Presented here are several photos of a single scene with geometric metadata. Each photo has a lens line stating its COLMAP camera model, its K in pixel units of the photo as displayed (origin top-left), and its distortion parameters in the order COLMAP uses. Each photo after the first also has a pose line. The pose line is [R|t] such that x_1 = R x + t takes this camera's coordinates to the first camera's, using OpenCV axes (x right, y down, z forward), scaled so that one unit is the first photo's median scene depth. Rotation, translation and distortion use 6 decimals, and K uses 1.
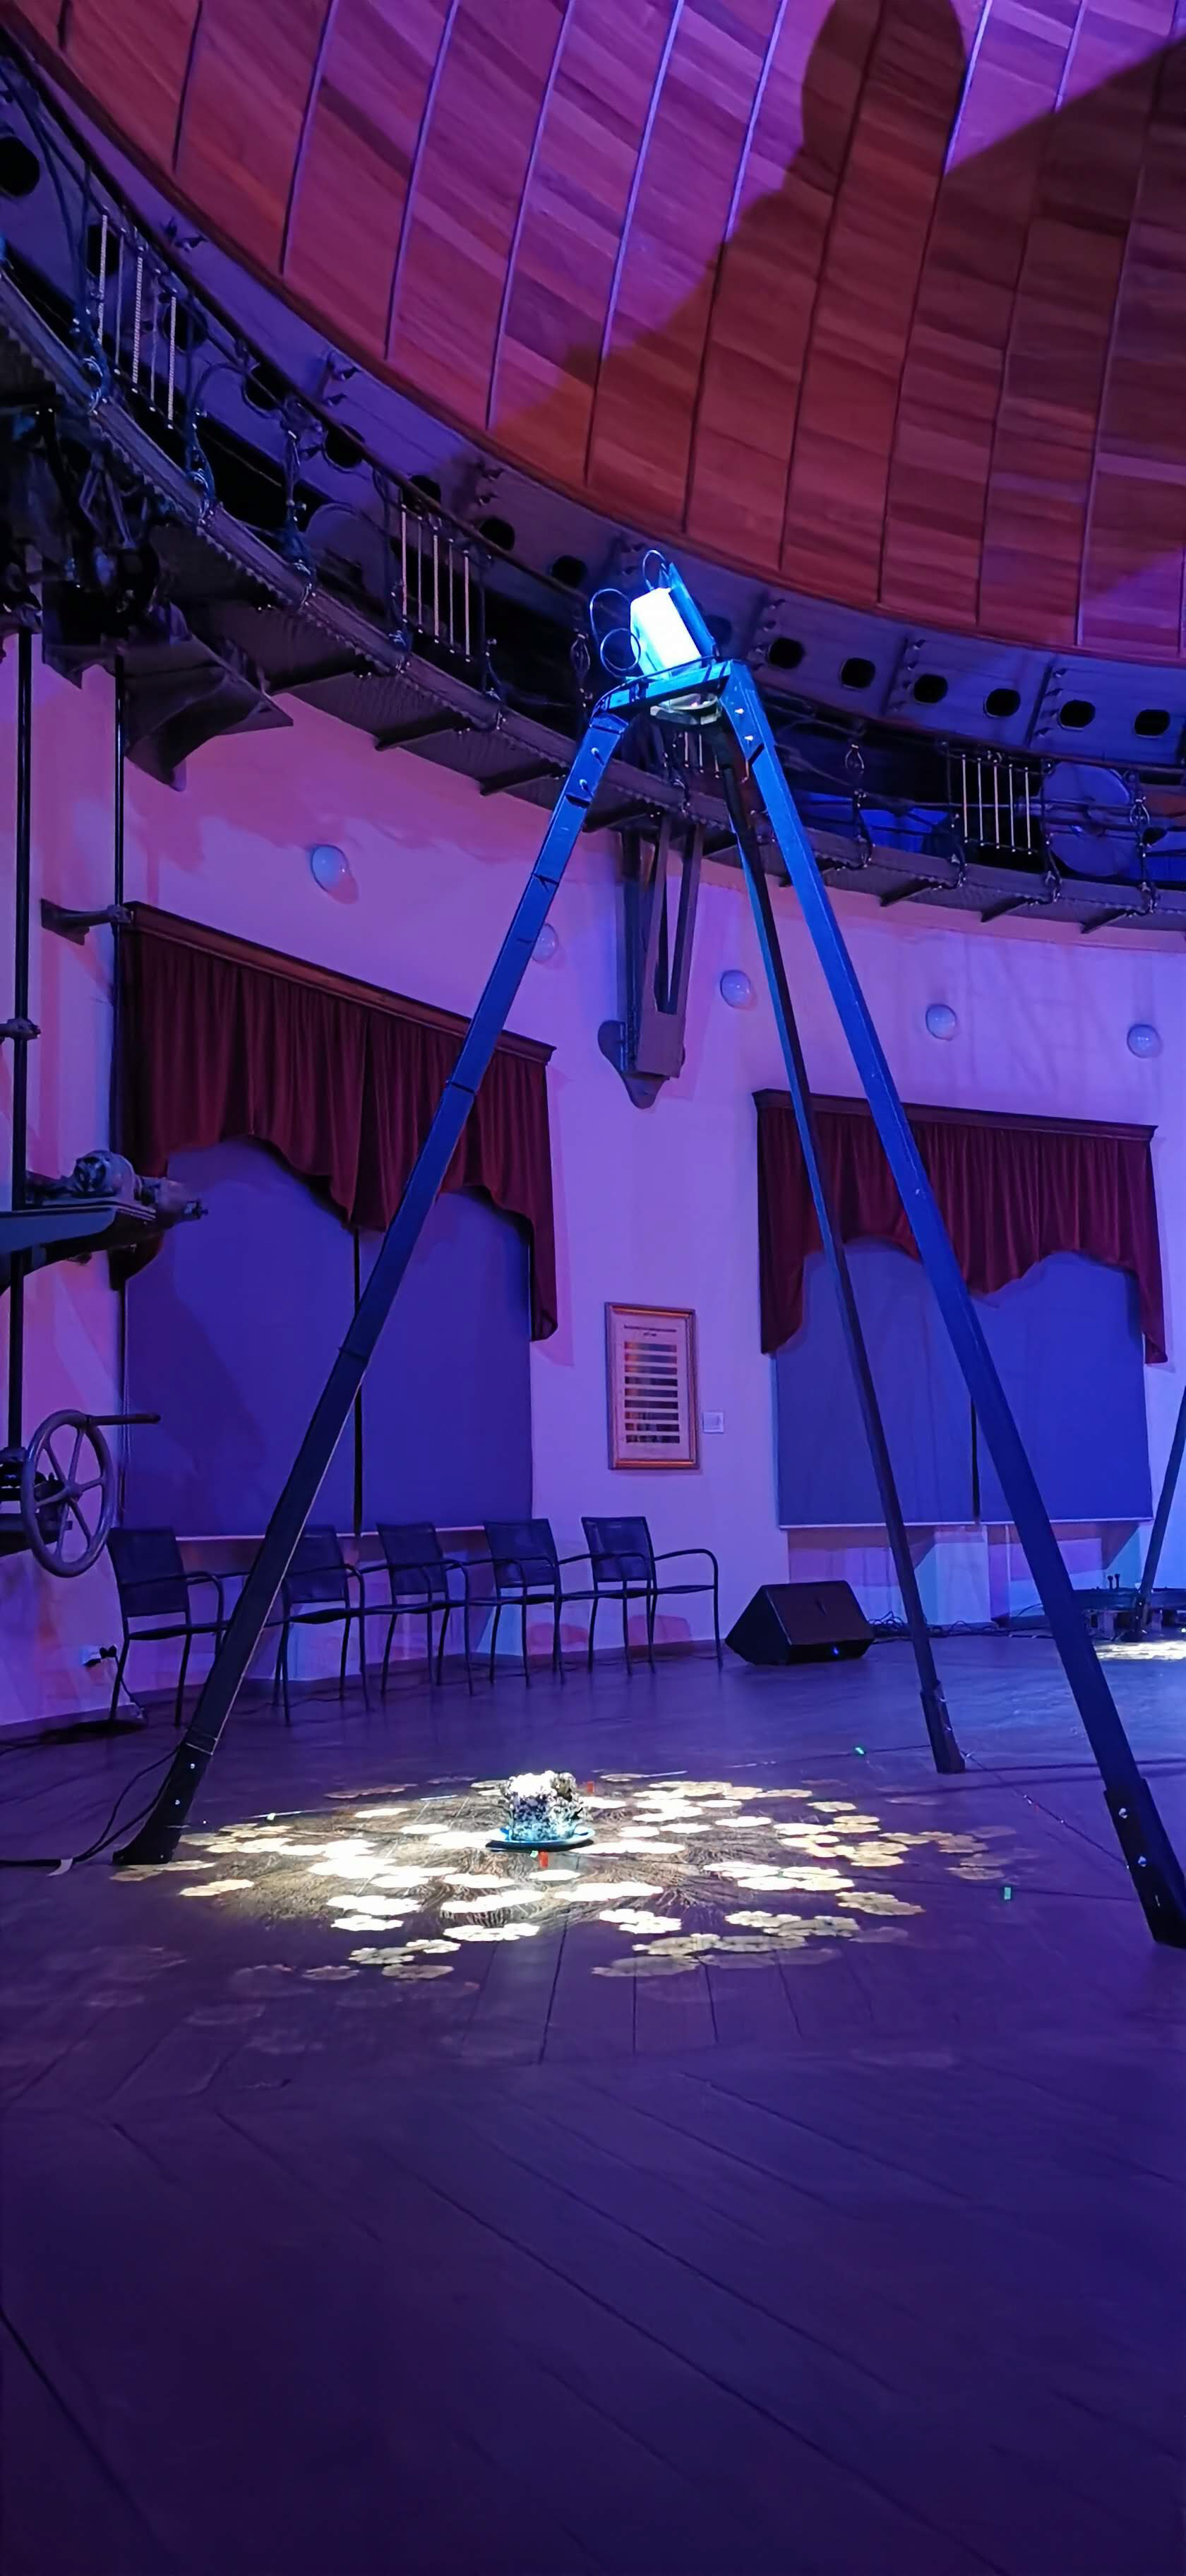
lens RADIAL K [[1960.4, 0, 593.0], [0, 1960.4, 1288.0], [0, 0, 1]] dist [0.009457, -0.000537]
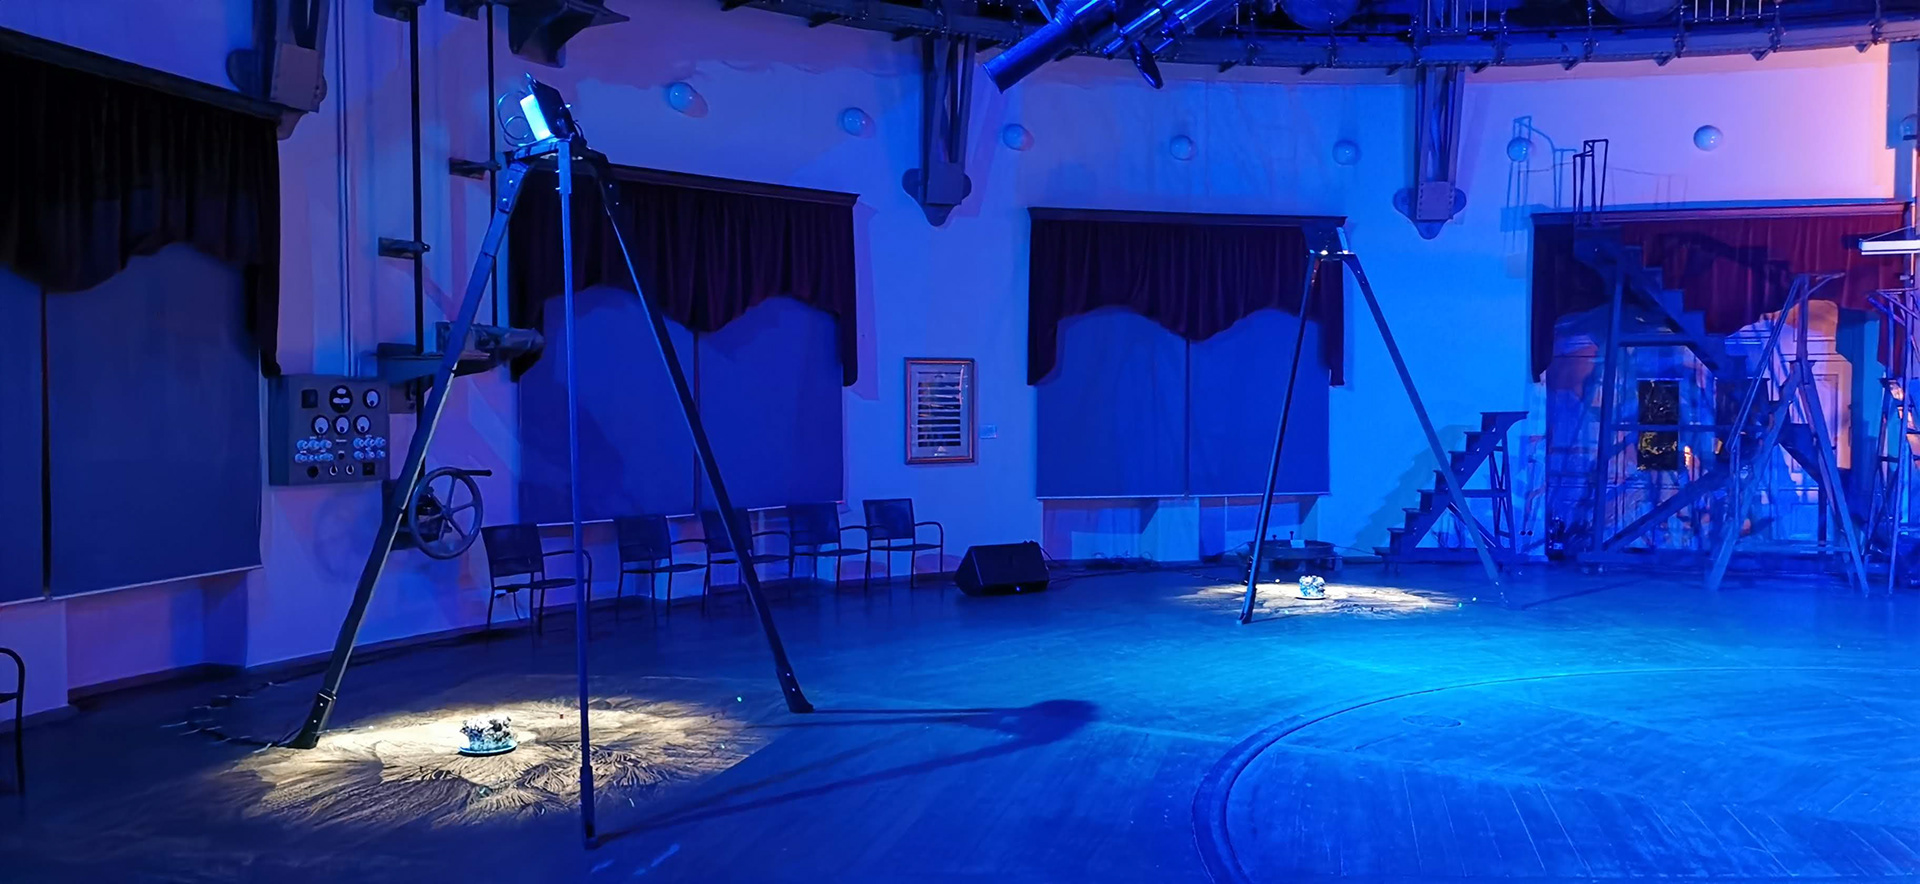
lens RADIAL K [[1461.4, 0, 960.0], [0, 1461.4, 442.0], [0, 0, 1]] dist [0.009457, -0.000537]
pose [[0.977340, 0.024696, -0.210228, 0.290170], [0.006711, 0.989057, 0.147384, -0.095029], [0.211567, -0.145455, 0.966479, -0.114220]]
